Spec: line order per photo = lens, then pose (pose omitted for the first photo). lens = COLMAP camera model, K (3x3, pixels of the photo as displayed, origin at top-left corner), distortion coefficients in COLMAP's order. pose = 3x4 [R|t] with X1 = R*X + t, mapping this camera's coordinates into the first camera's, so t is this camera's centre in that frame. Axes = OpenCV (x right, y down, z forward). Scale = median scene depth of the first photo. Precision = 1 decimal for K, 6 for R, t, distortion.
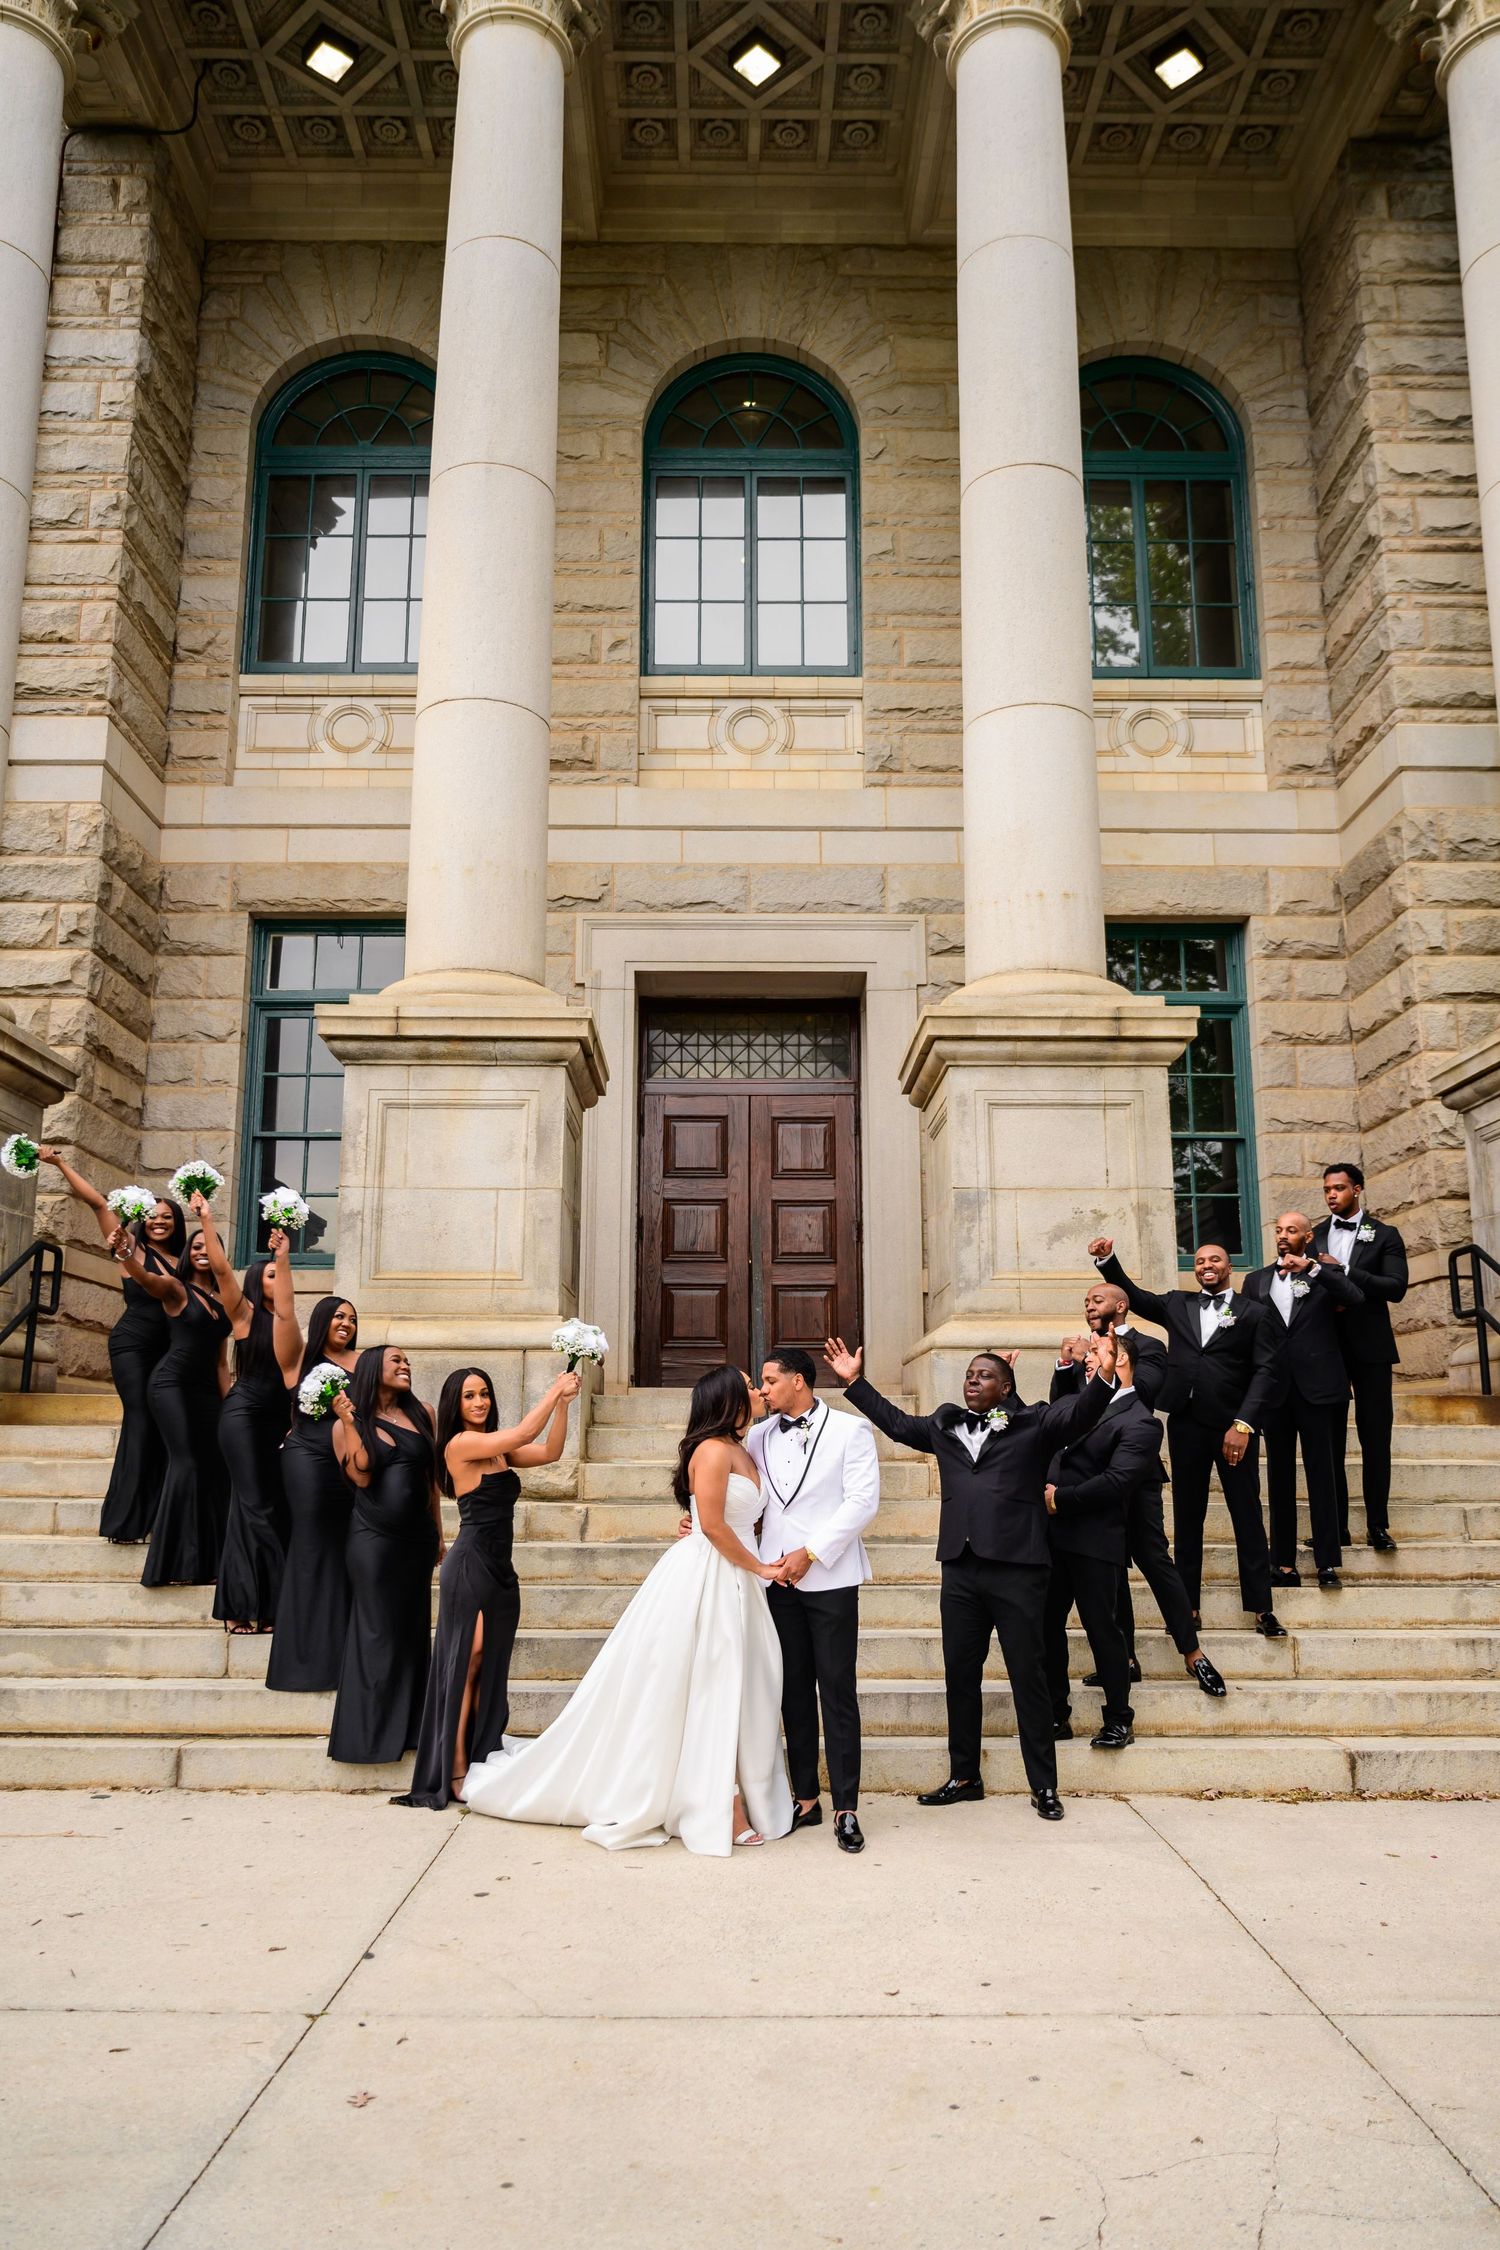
lens RADIAL K [[1662.6, 0, 739.4], [0, 1662.6, 1135.5], [0, 0, 1]] dist [-0.002667, 0.005138]
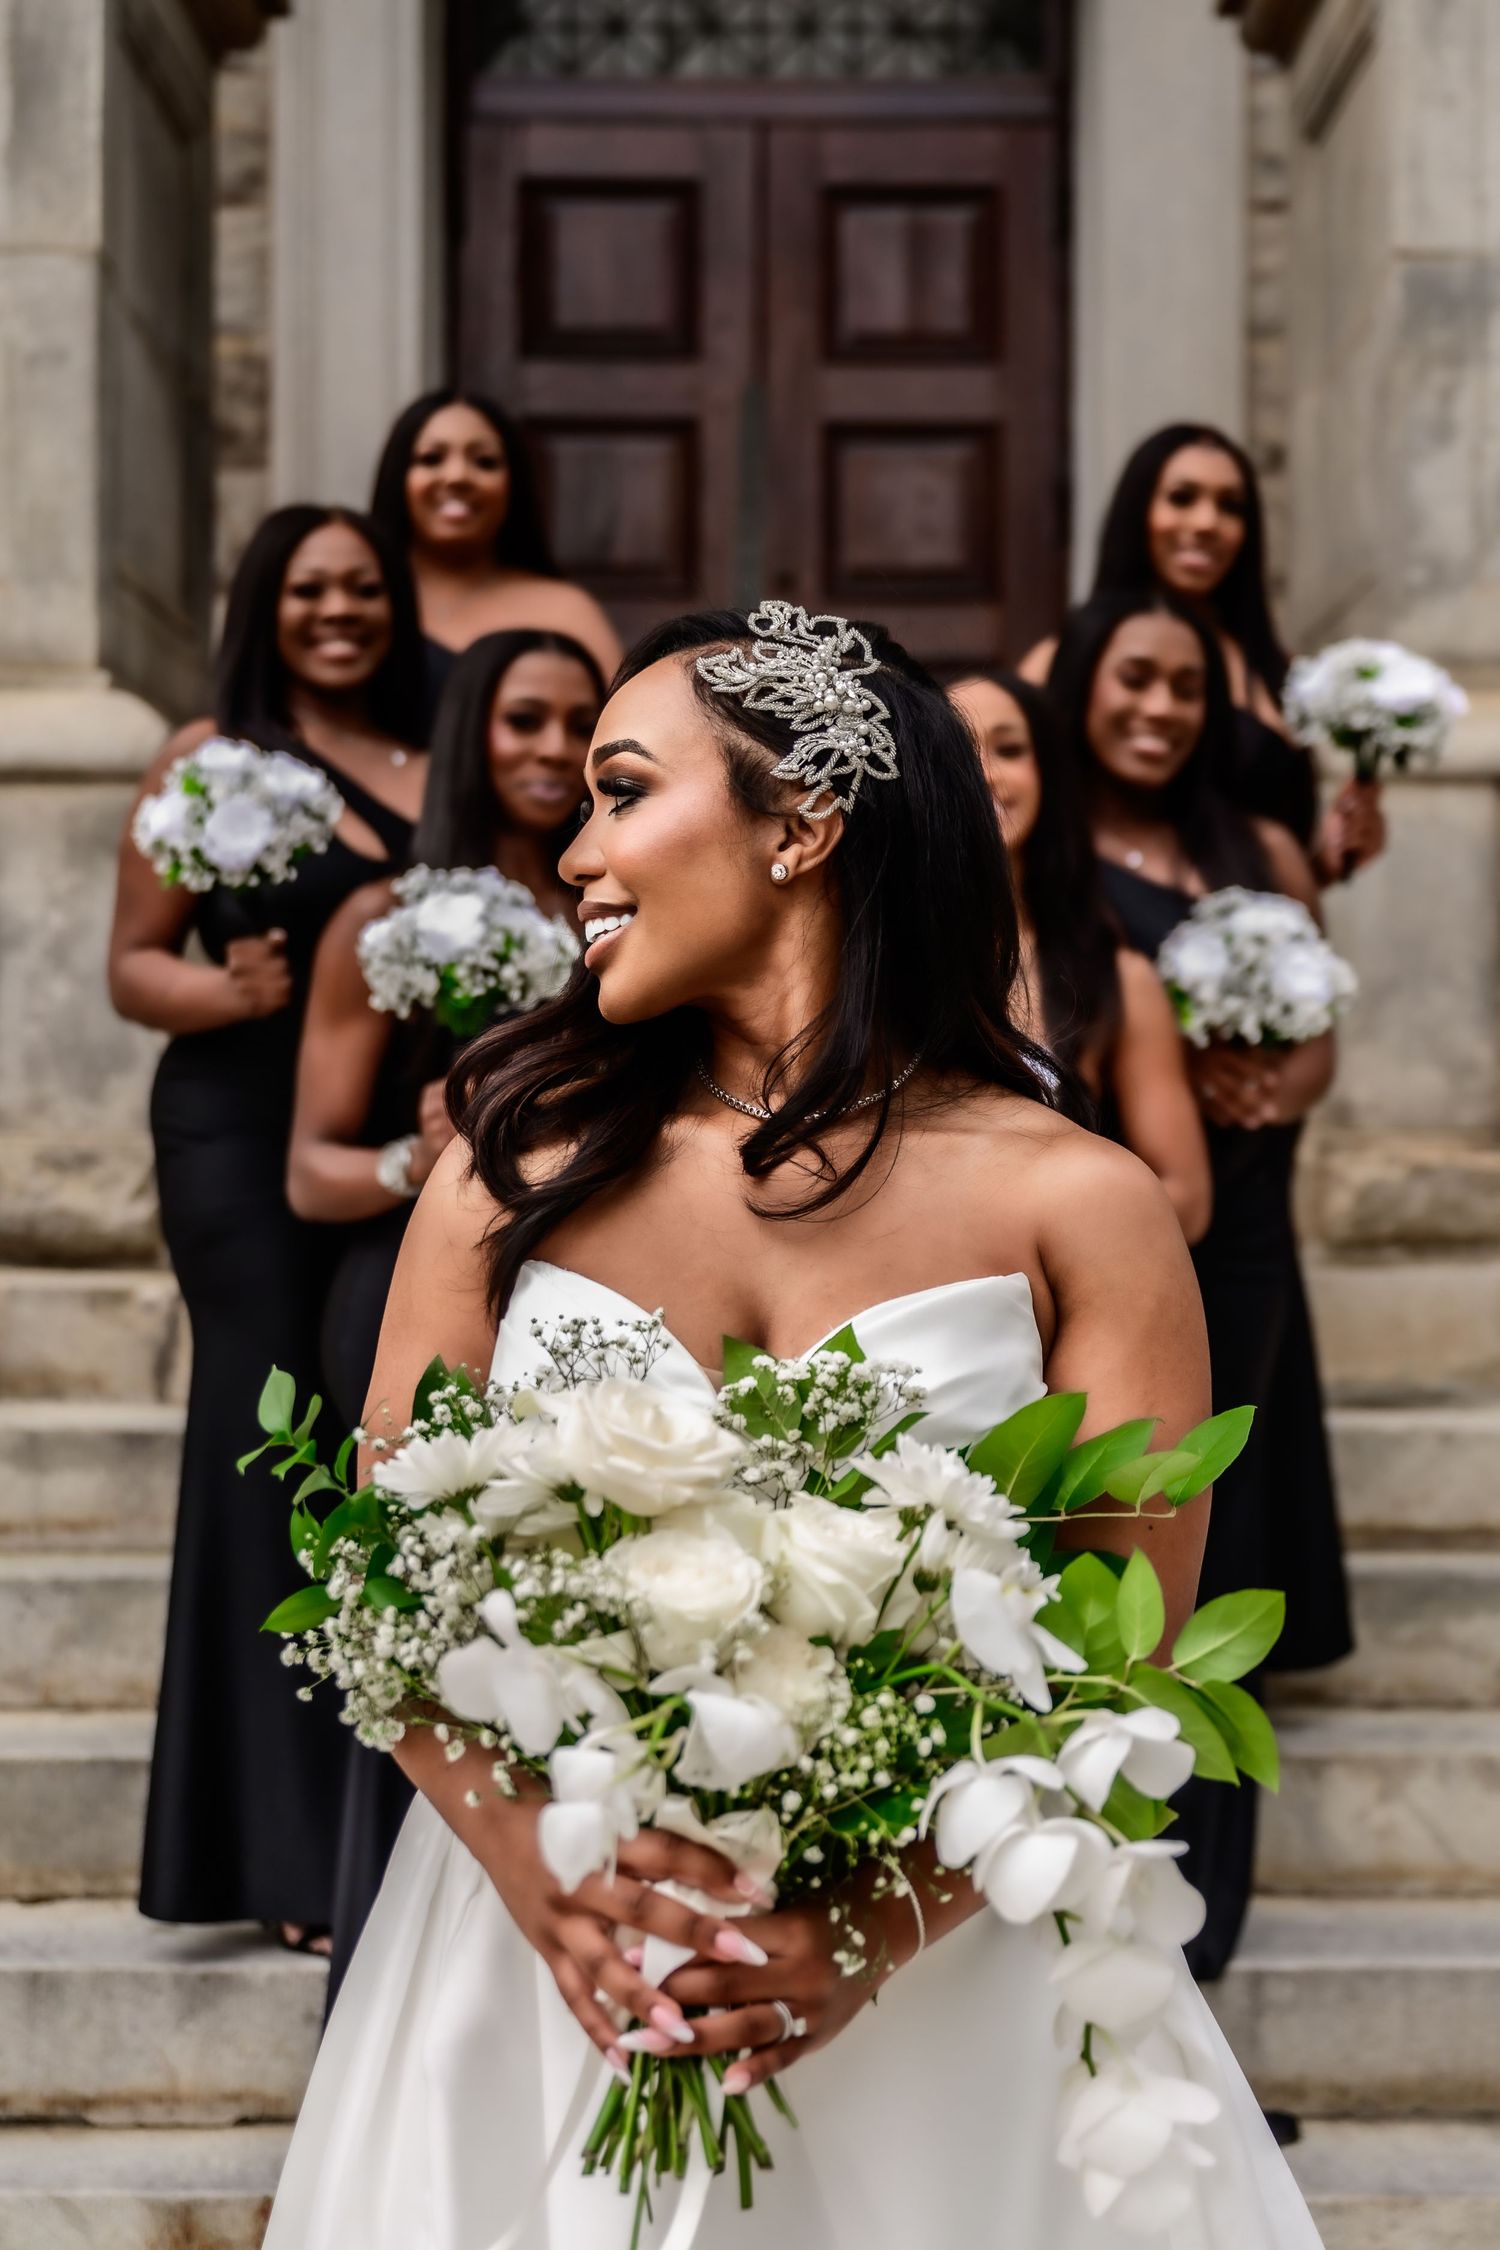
lens RADIAL K [[3133.3, 0, 782.2], [0, 3133.3, 1130.1], [0, 0, 1]] dist [0.008612, -0.010359]
pose [[0.999979, 0.000972, -0.006399, 0.016219], [0.000291, 0.980914, 0.194444, 0.060236], [0.006466, -0.194442, 0.980893, 0.321216]]
